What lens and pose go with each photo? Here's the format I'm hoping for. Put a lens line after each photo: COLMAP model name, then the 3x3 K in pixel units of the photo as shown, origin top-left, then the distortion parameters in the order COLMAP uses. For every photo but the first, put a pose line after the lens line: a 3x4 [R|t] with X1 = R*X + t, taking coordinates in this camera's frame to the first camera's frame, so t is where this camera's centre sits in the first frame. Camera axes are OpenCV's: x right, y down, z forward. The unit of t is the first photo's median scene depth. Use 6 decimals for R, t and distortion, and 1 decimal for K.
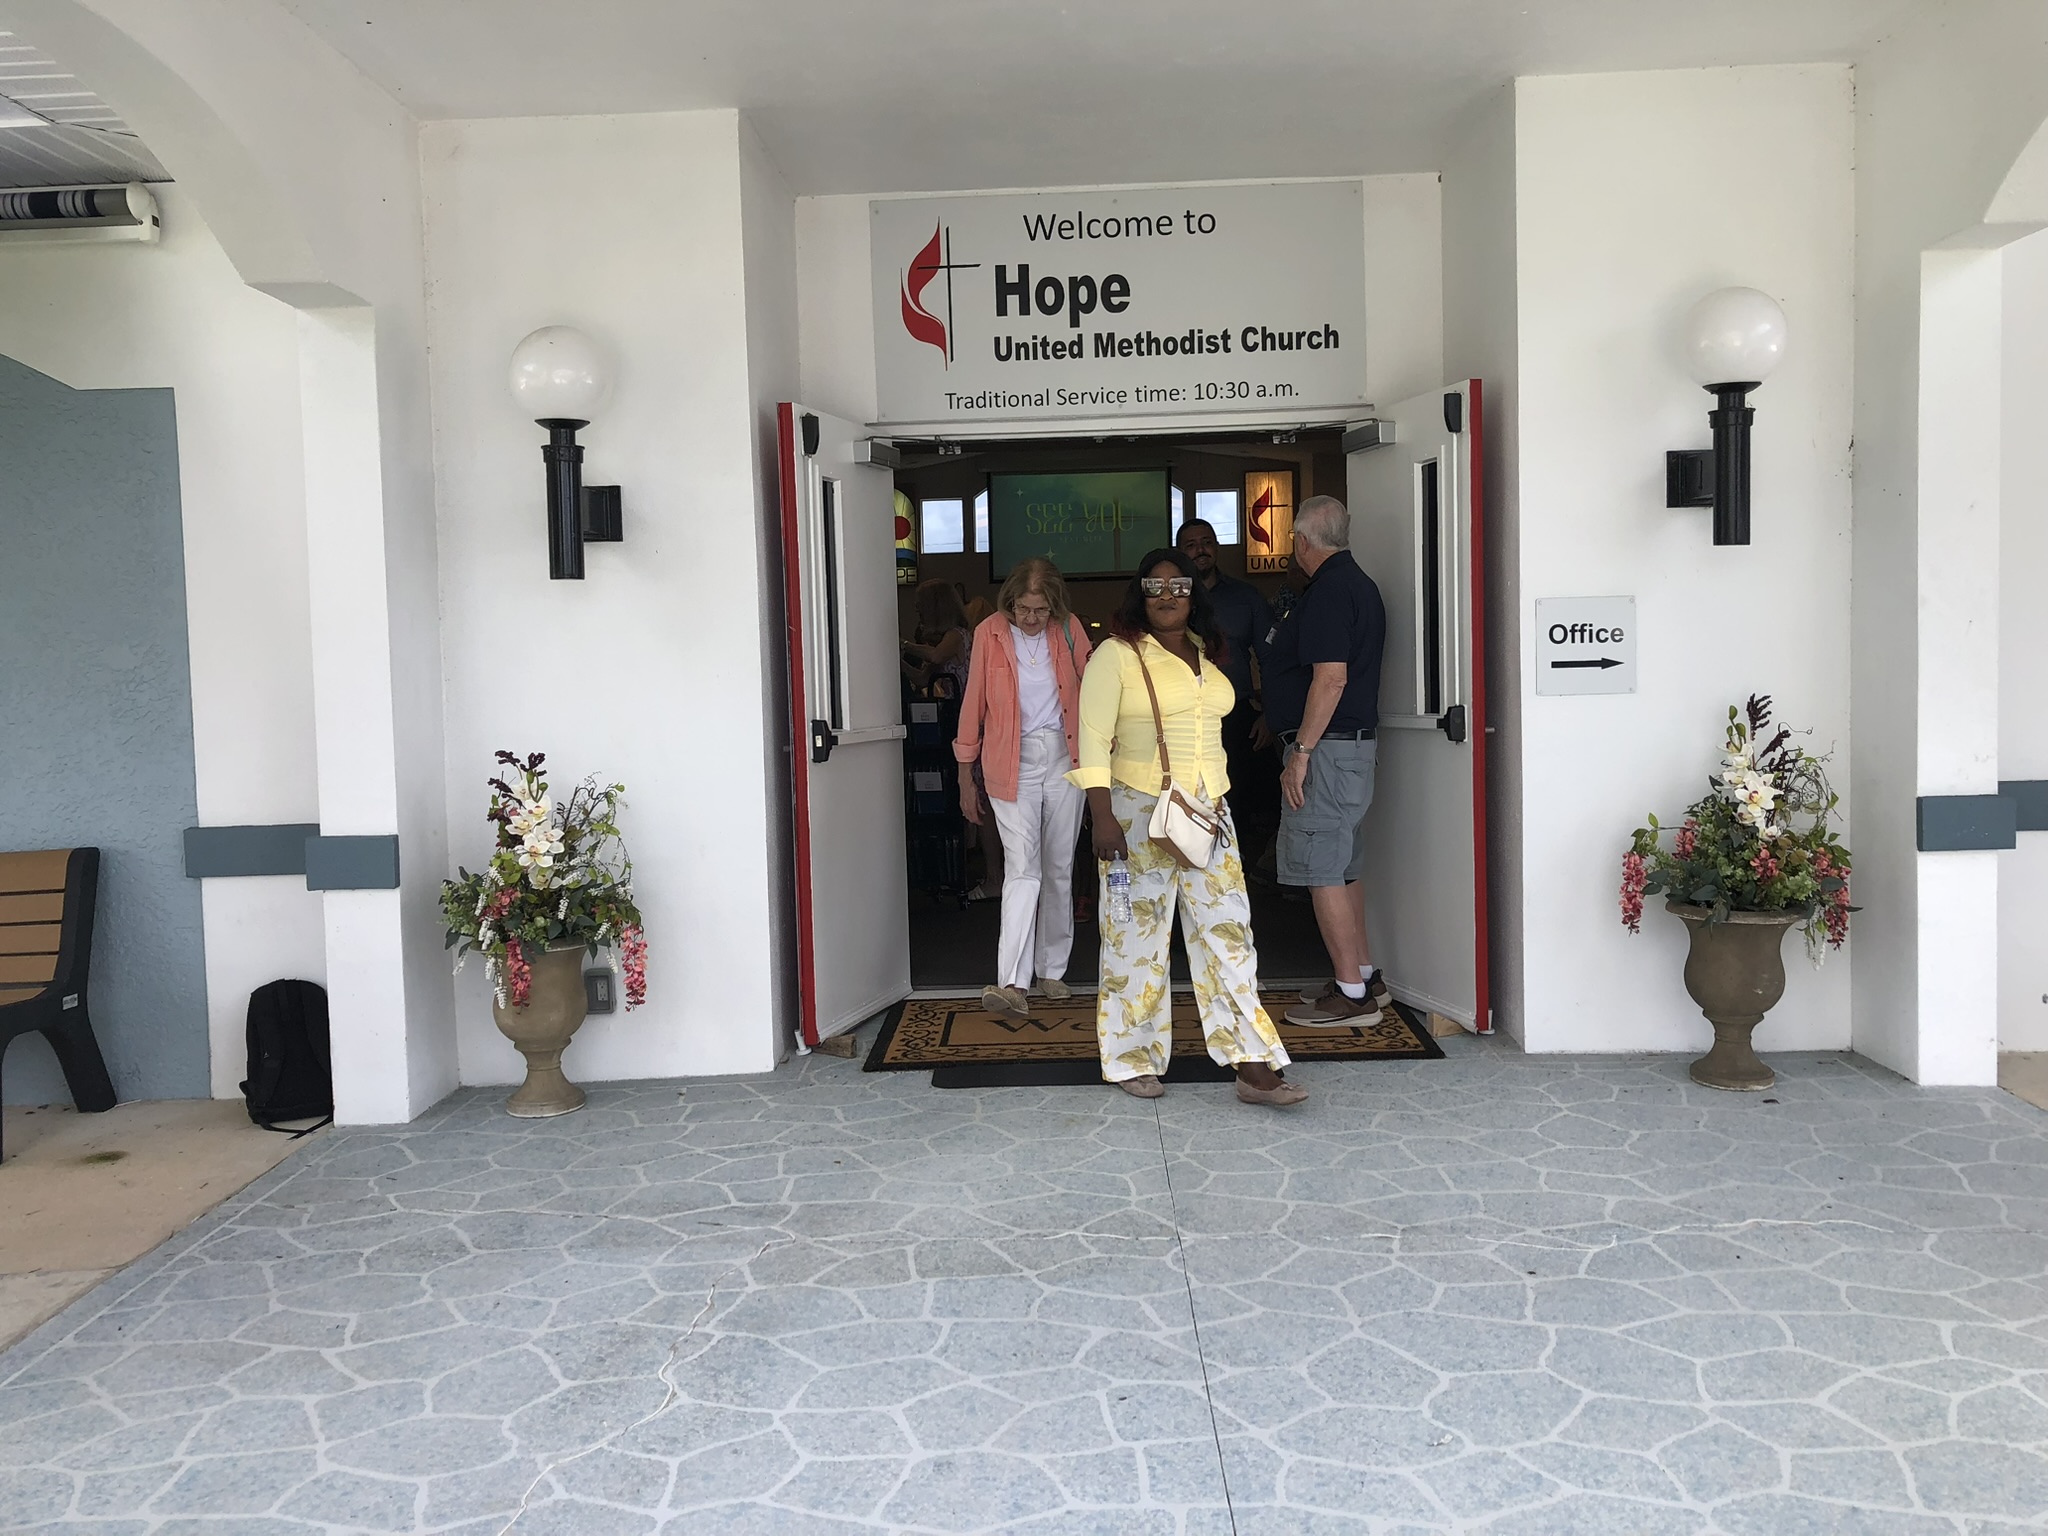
lens RADIAL K [[1672.8, 0, 1024.0], [0, 1672.8, 768.0], [0, 0, 1]] dist [0.000177, -0.131193]
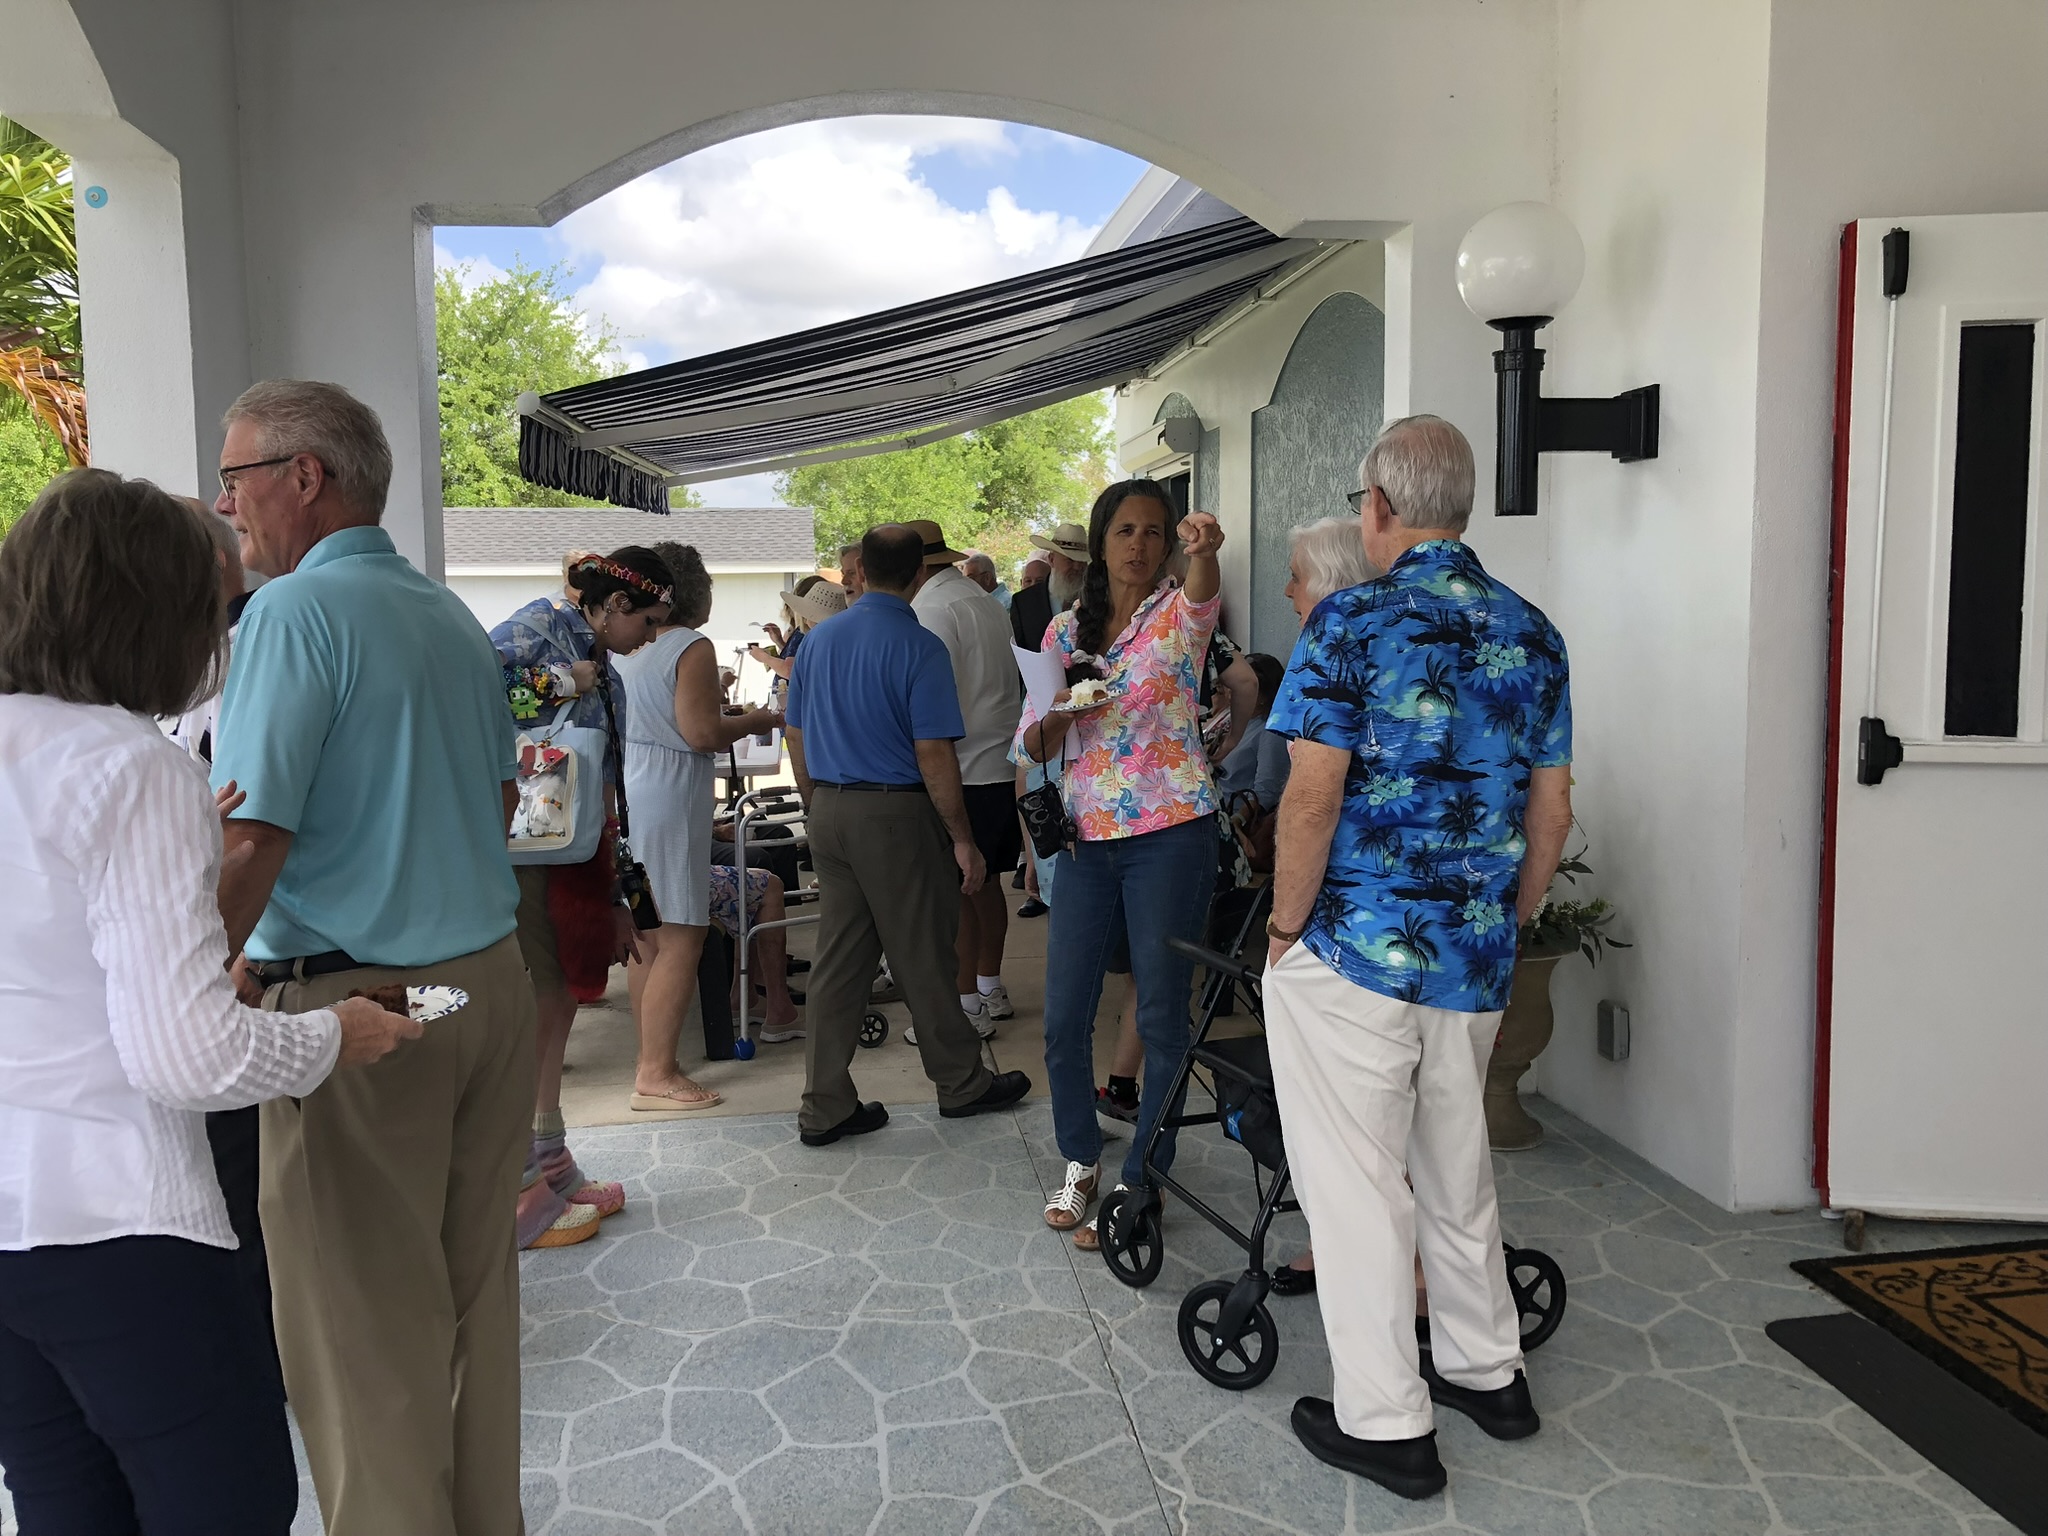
lens RADIAL K [[1694.2, 0, 982.1], [0, 1694.2, 755.0], [0, 0, 1]] dist [0.009501, 0.008743]
pose [[0.125136, 0.131345, -0.983407, 0.712585], [-0.053957, 0.990632, 0.125444, -0.117045], [0.990671, 0.037365, 0.131050, 0.866014]]
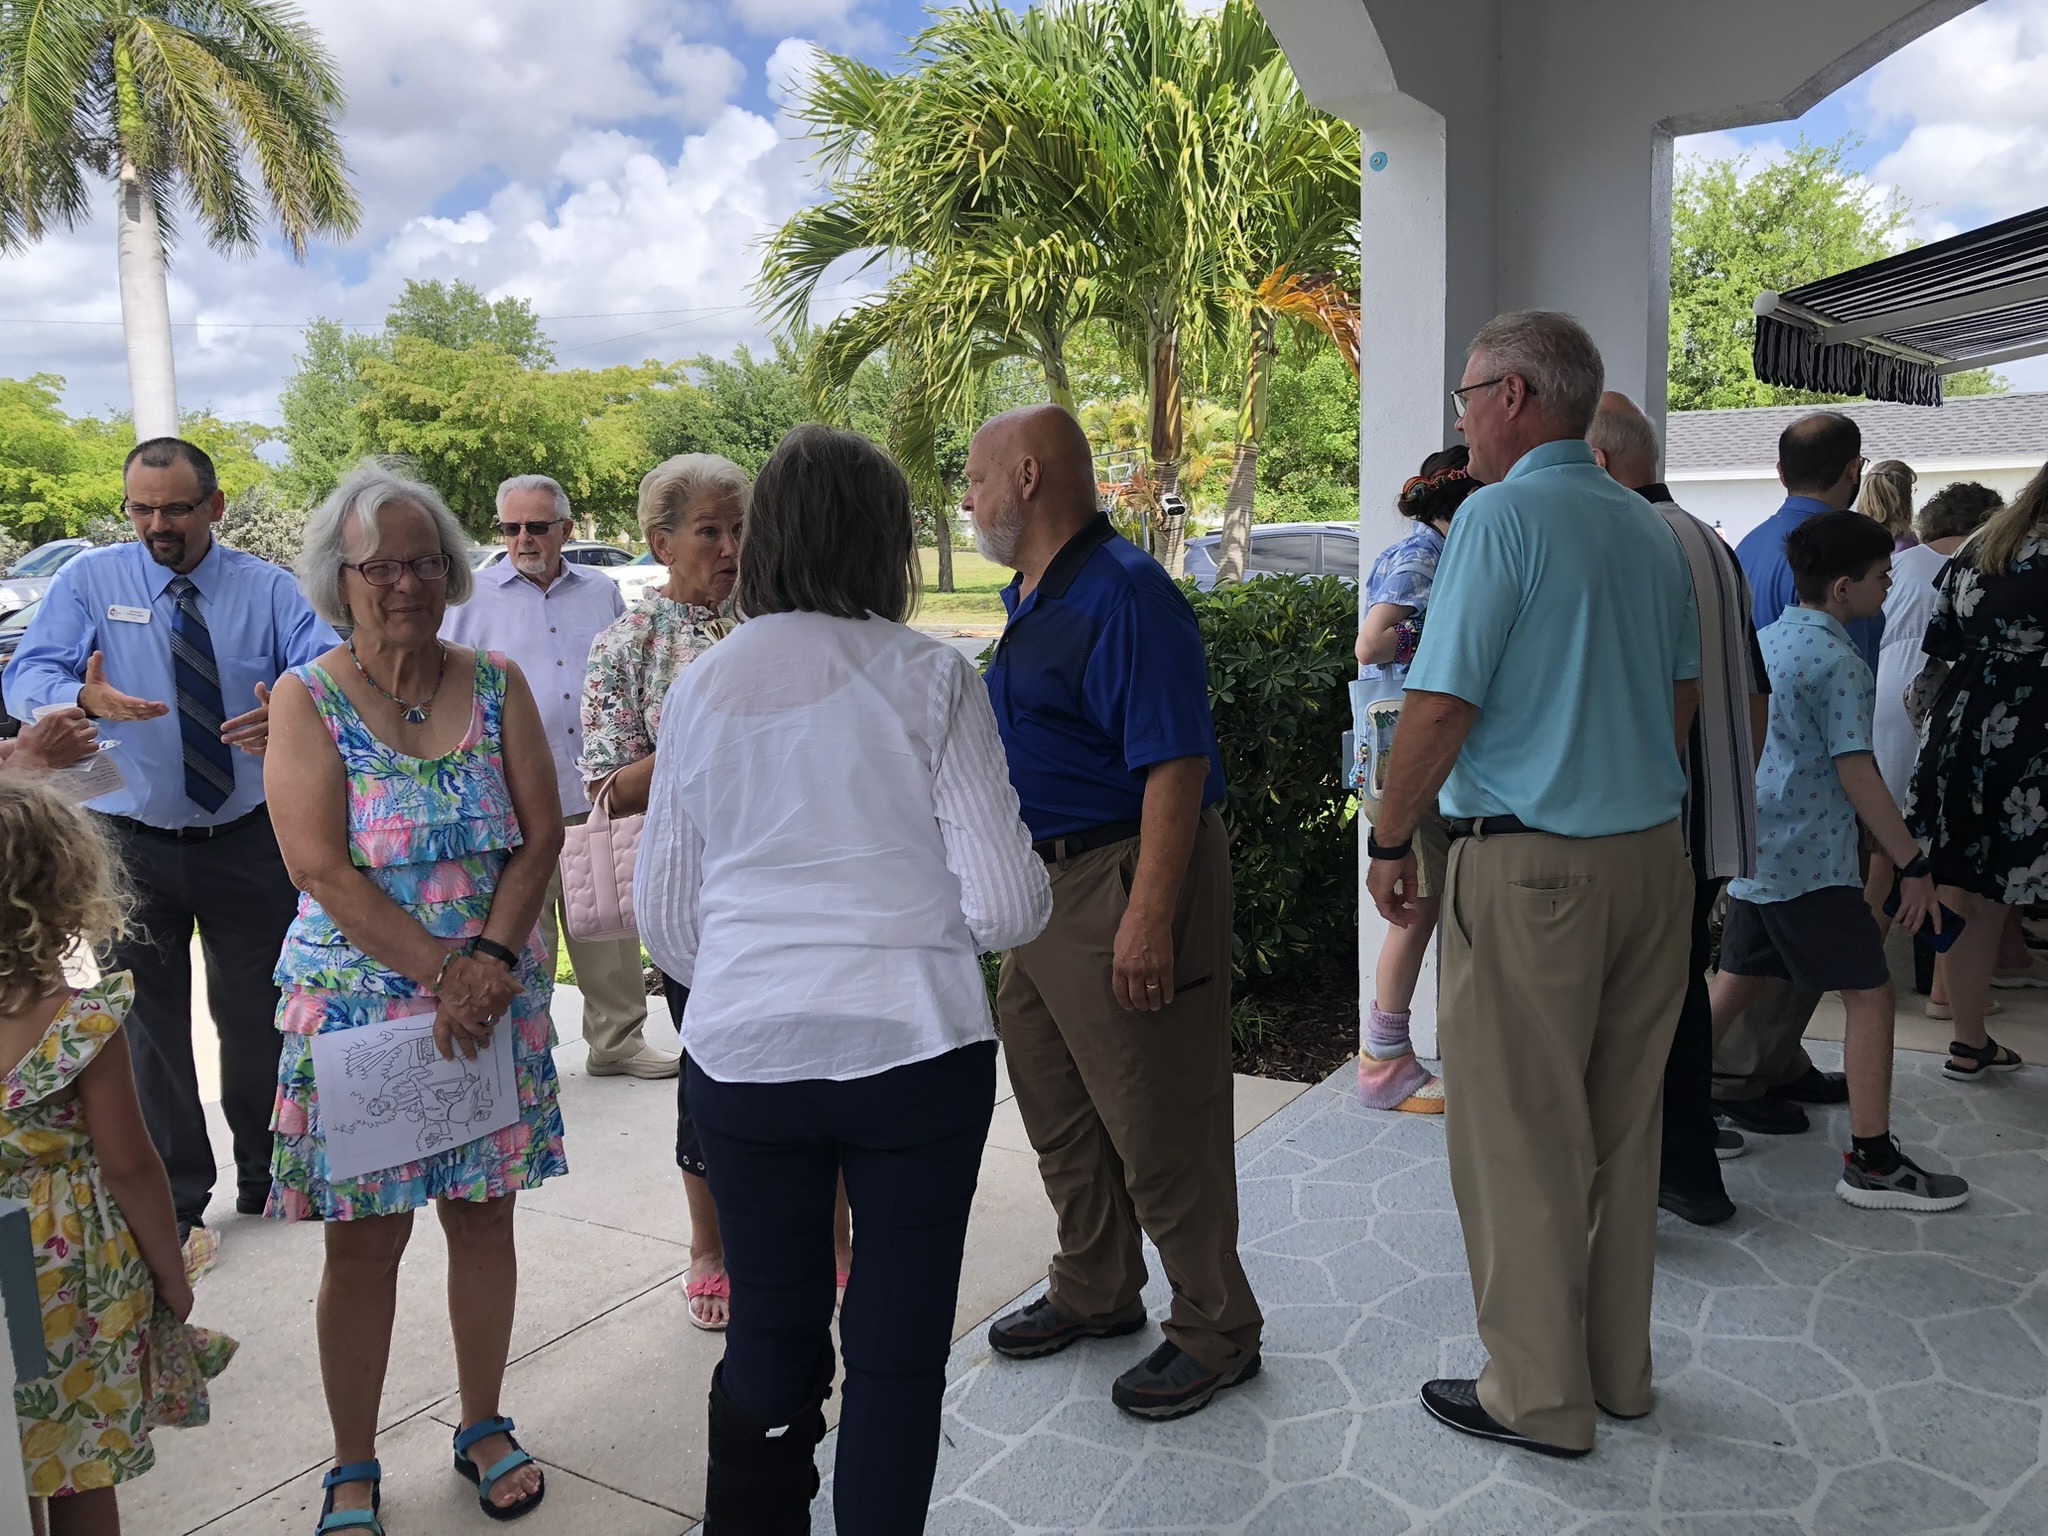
lens RADIAL K [[1649.2, 0, 1024.0], [0, 1649.2, 768.0], [0, 0, 1]] dist [0.105121, -0.126857]
pose [[-0.530273, 0.173660, -0.829851, 0.765935], [-0.009814, 0.977475, 0.210824, -0.119022], [0.847770, 0.119938, -0.516624, 0.901881]]
